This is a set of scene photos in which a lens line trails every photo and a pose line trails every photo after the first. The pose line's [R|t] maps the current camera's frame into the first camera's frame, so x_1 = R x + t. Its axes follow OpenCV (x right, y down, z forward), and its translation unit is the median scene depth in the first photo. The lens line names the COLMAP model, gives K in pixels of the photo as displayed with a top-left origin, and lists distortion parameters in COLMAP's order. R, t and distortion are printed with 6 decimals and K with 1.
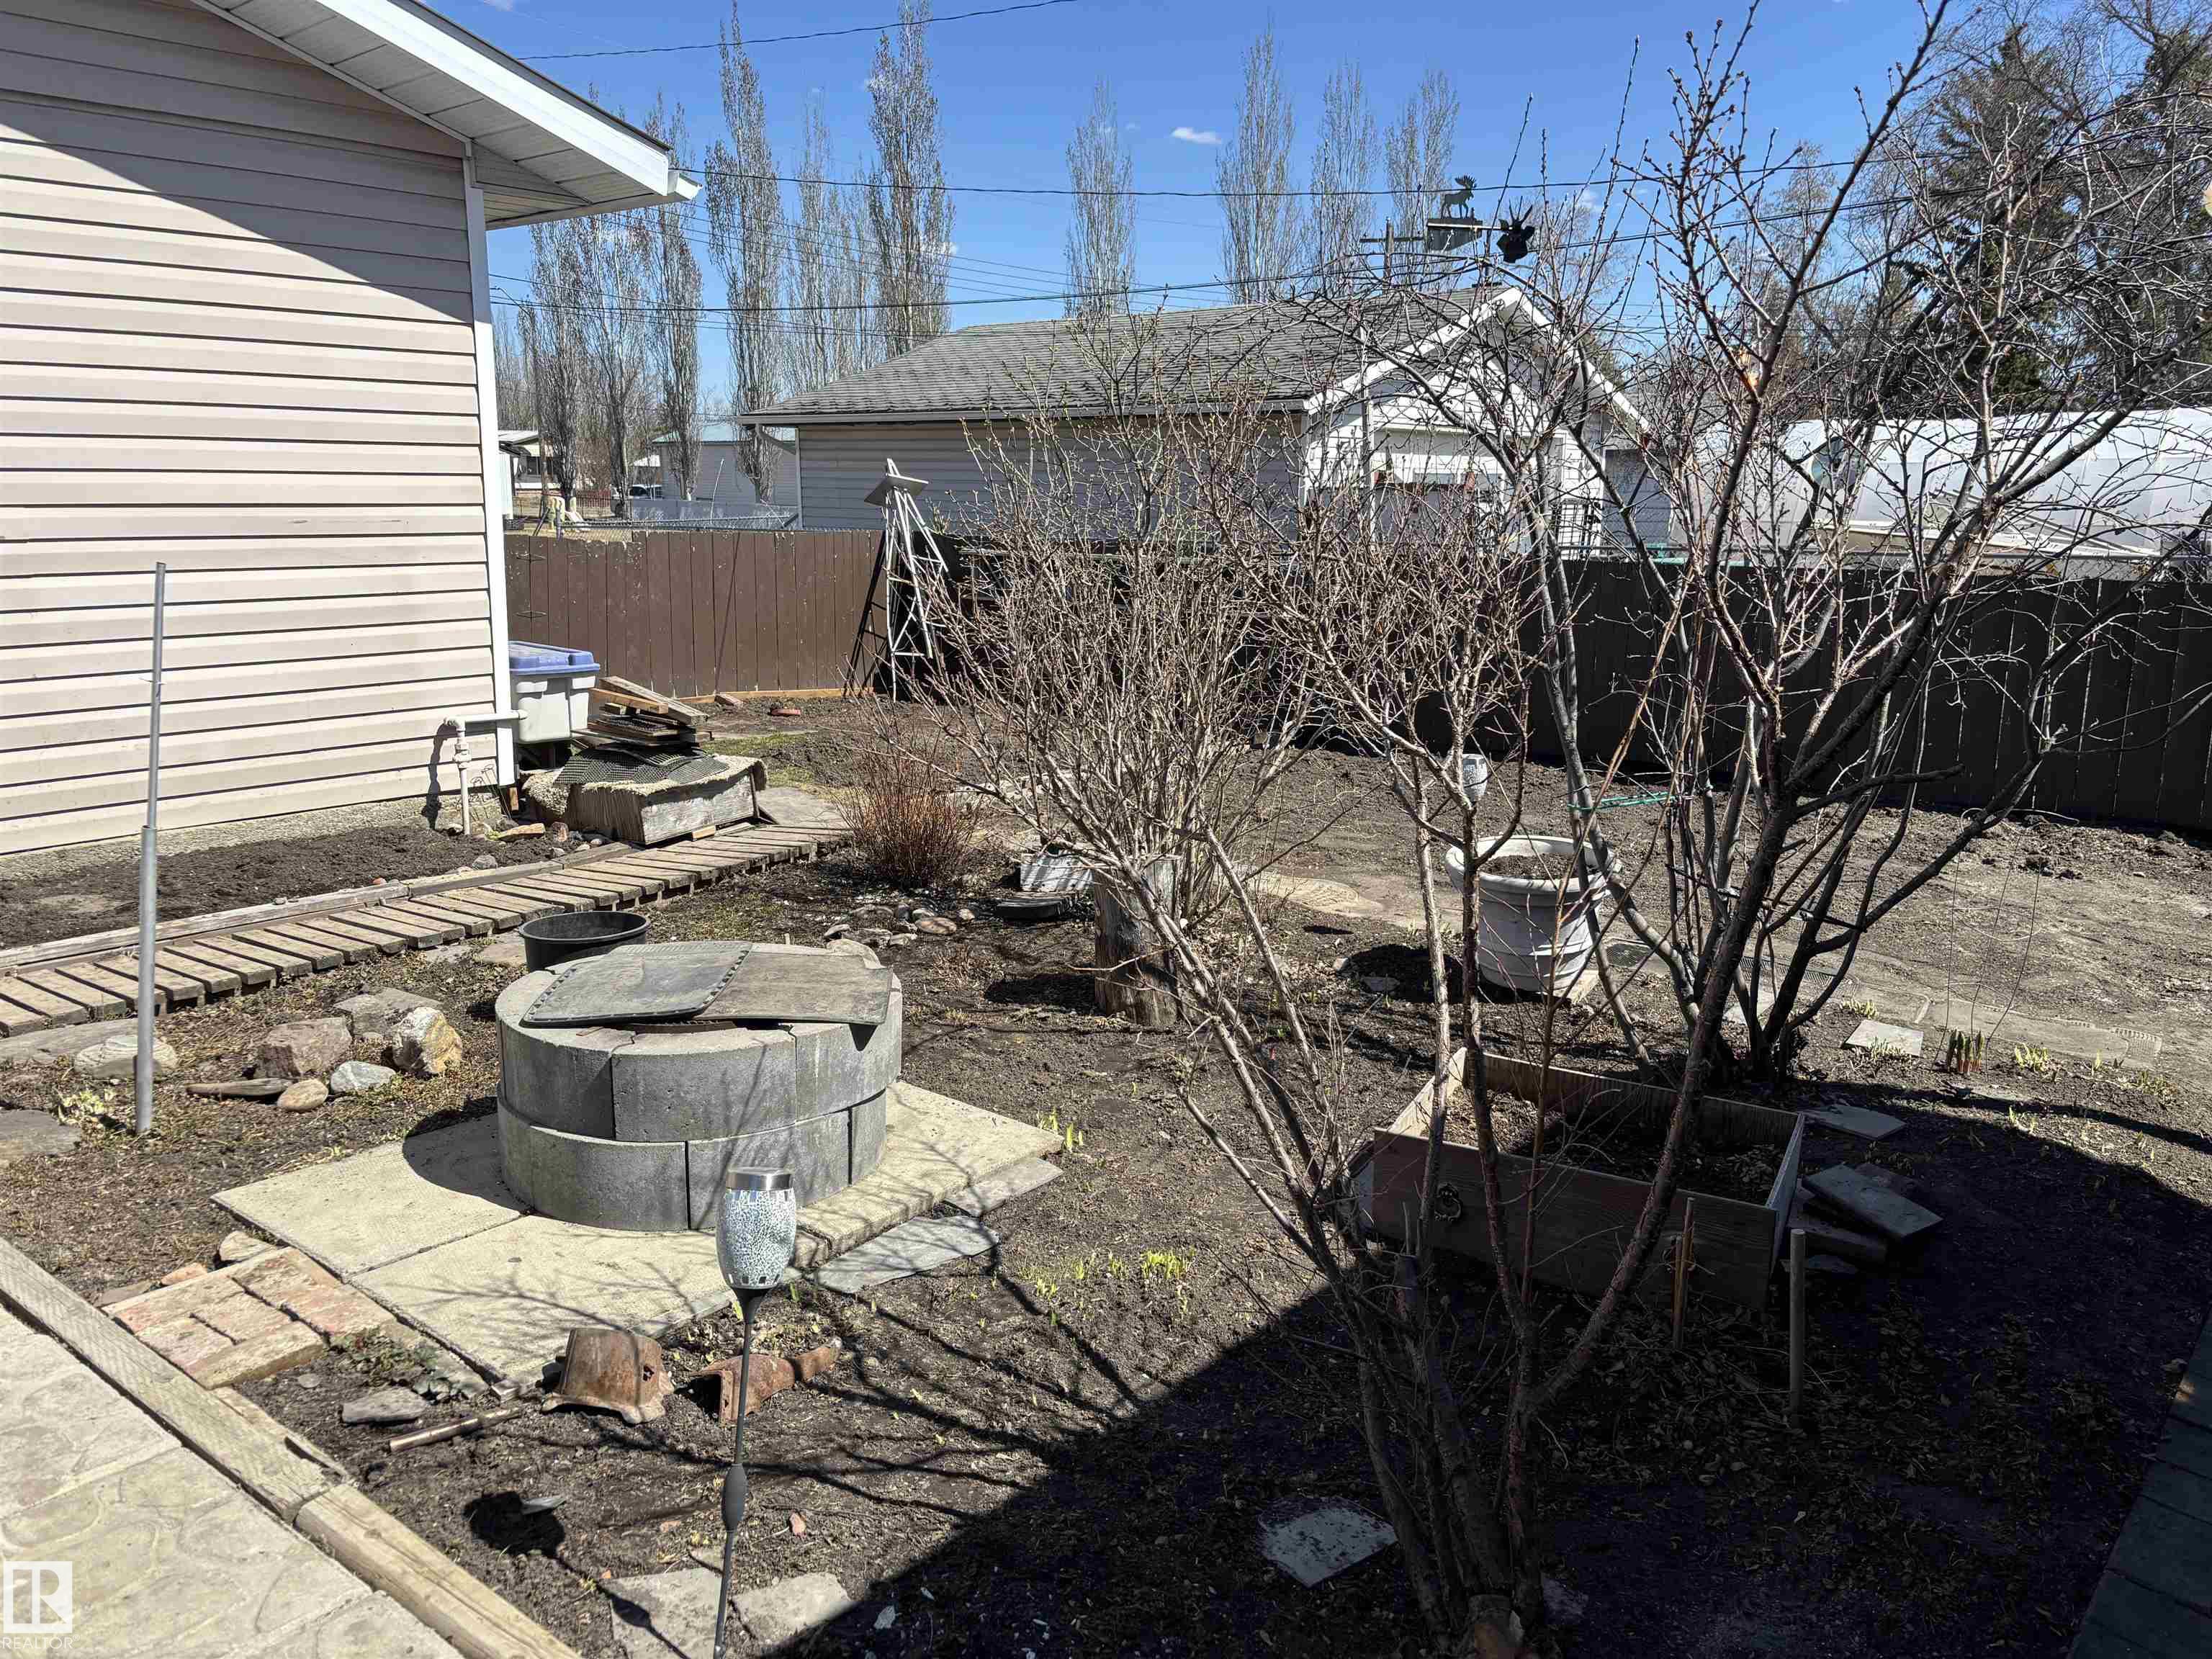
lens RADIAL K [[1666.2, 0, 1112.5], [0, 1666.2, 820.7], [0, 0, 1]] dist [0.056071, -0.069563]
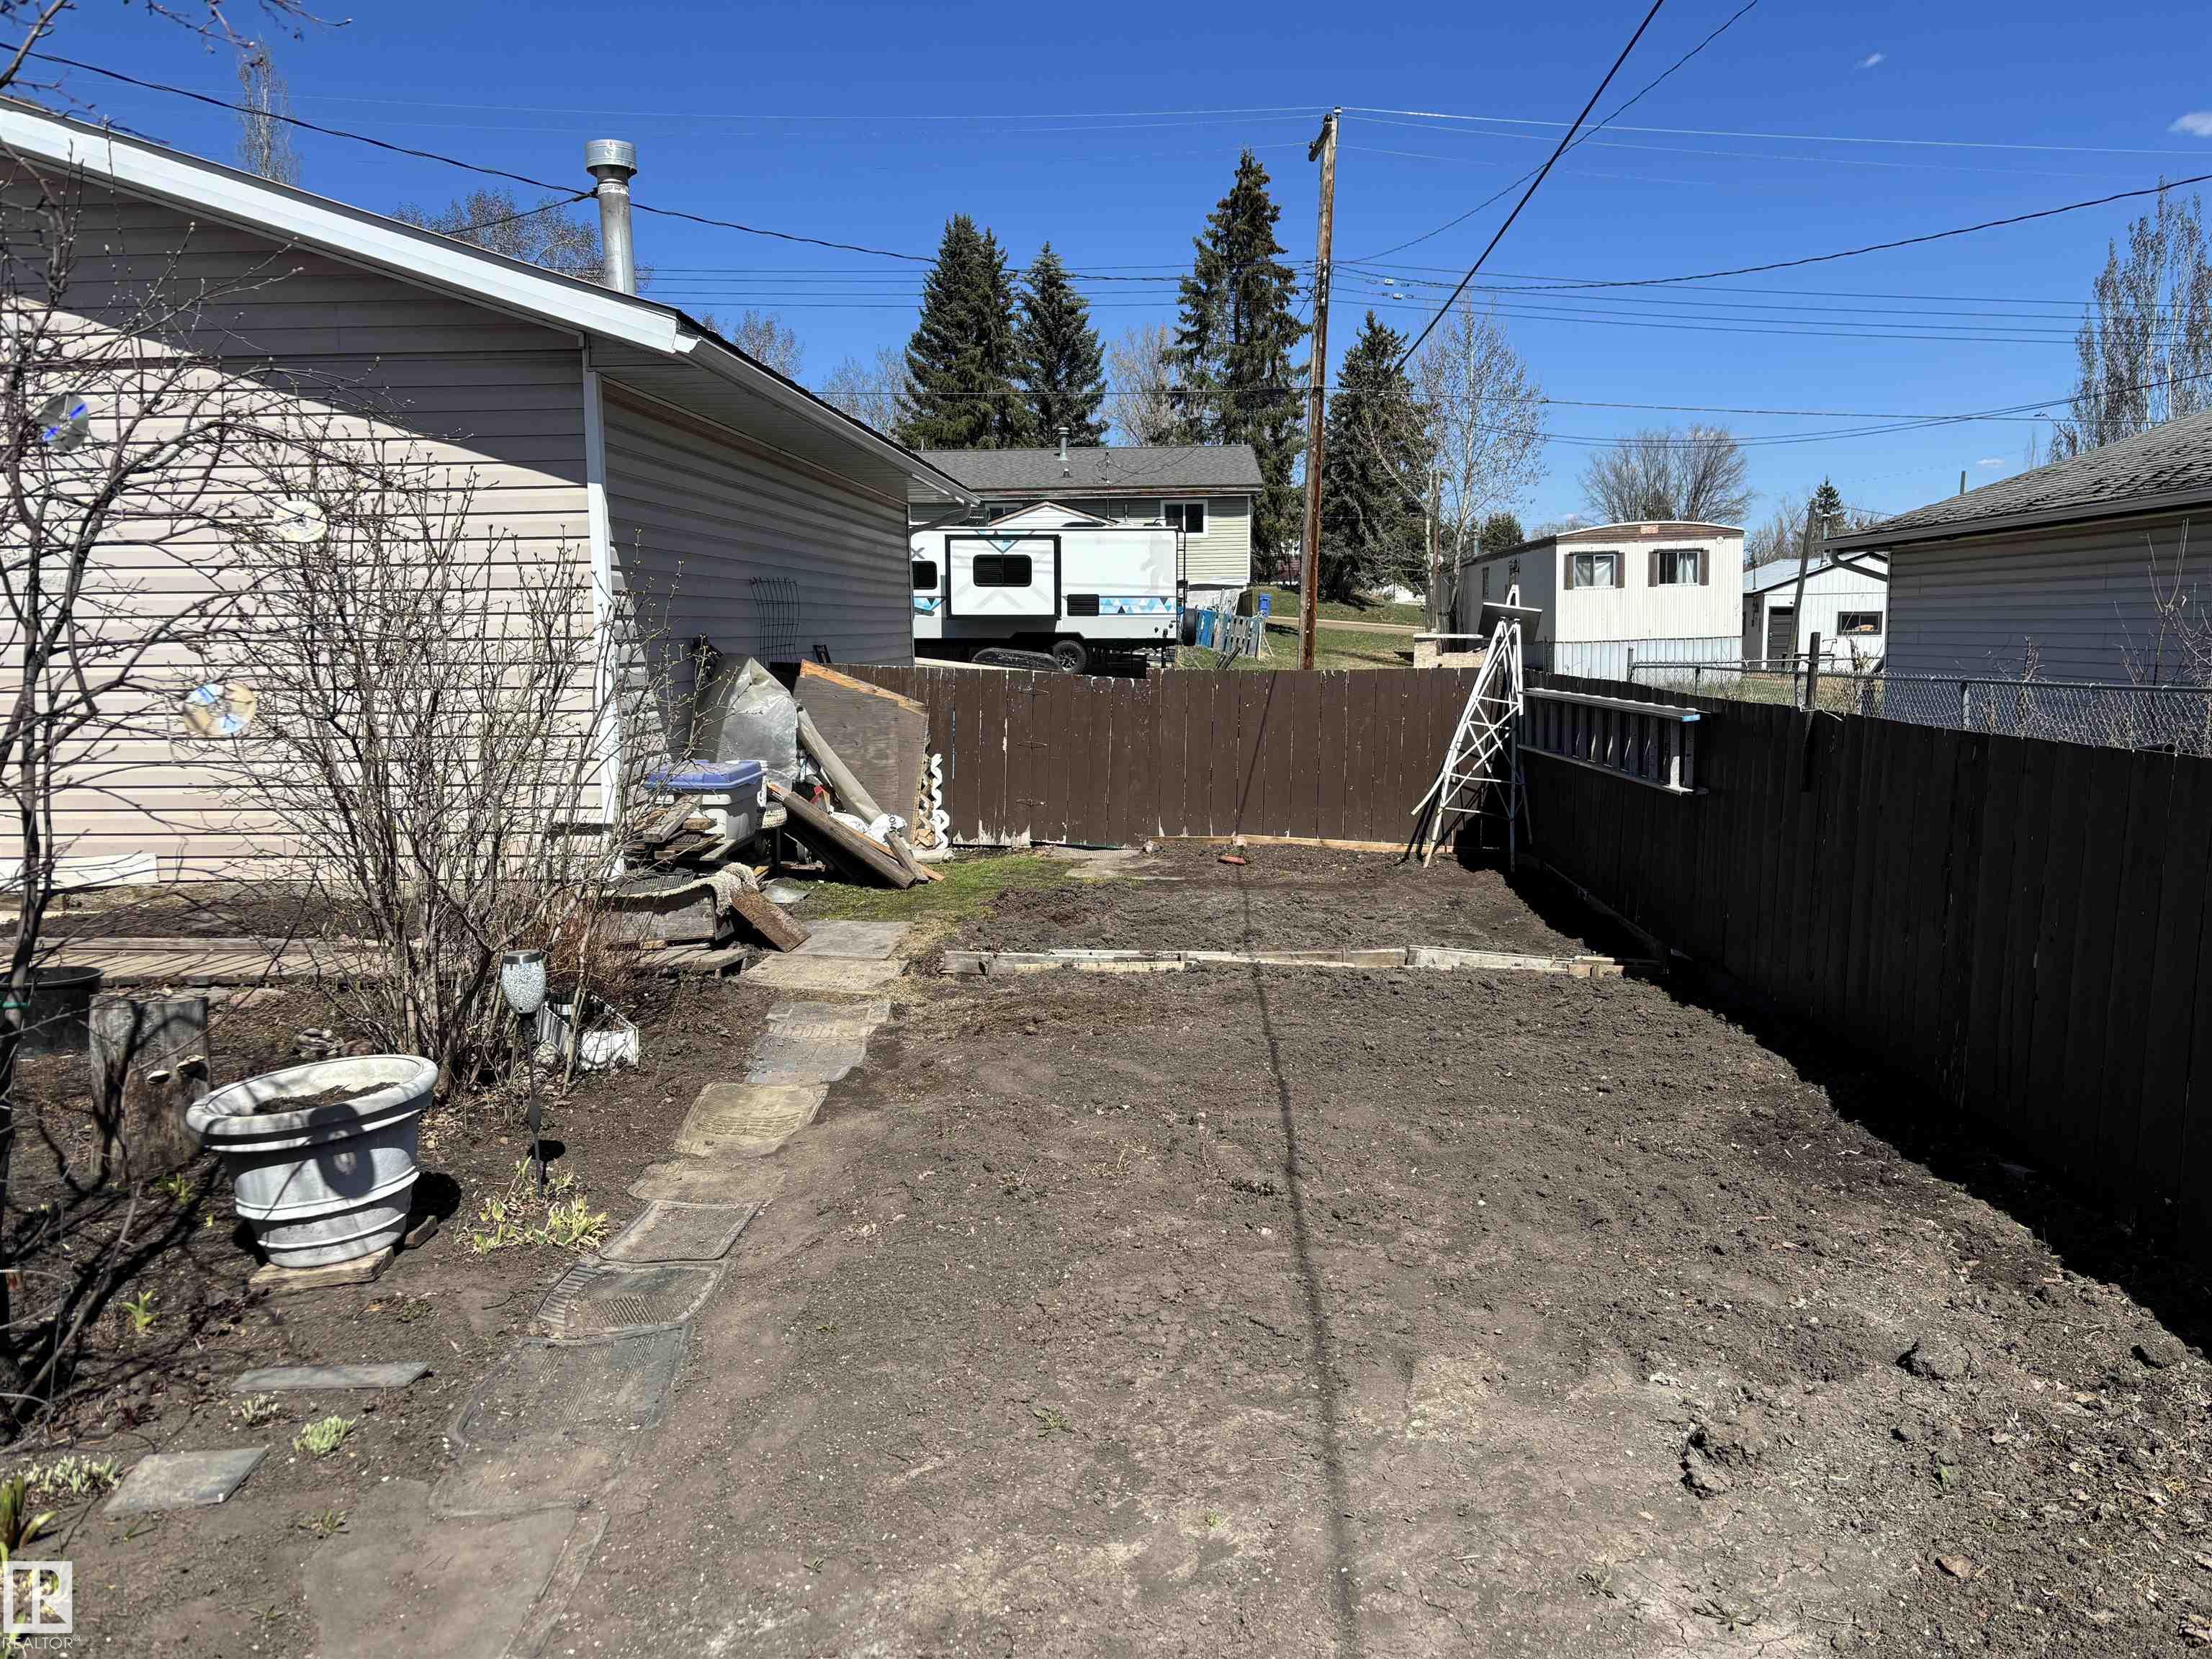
lens RADIAL K [[1666.2, 0, 1104.4], [0, 1666.2, 842.6], [0, 0, 1]] dist [0.056071, -0.069563]
pose [[0.599771, 0.087704, -0.795351, 0.746904], [-0.145036, 0.989426, -0.000266, -0.097245], [0.786918, 0.115514, 0.606150, 0.575836]]
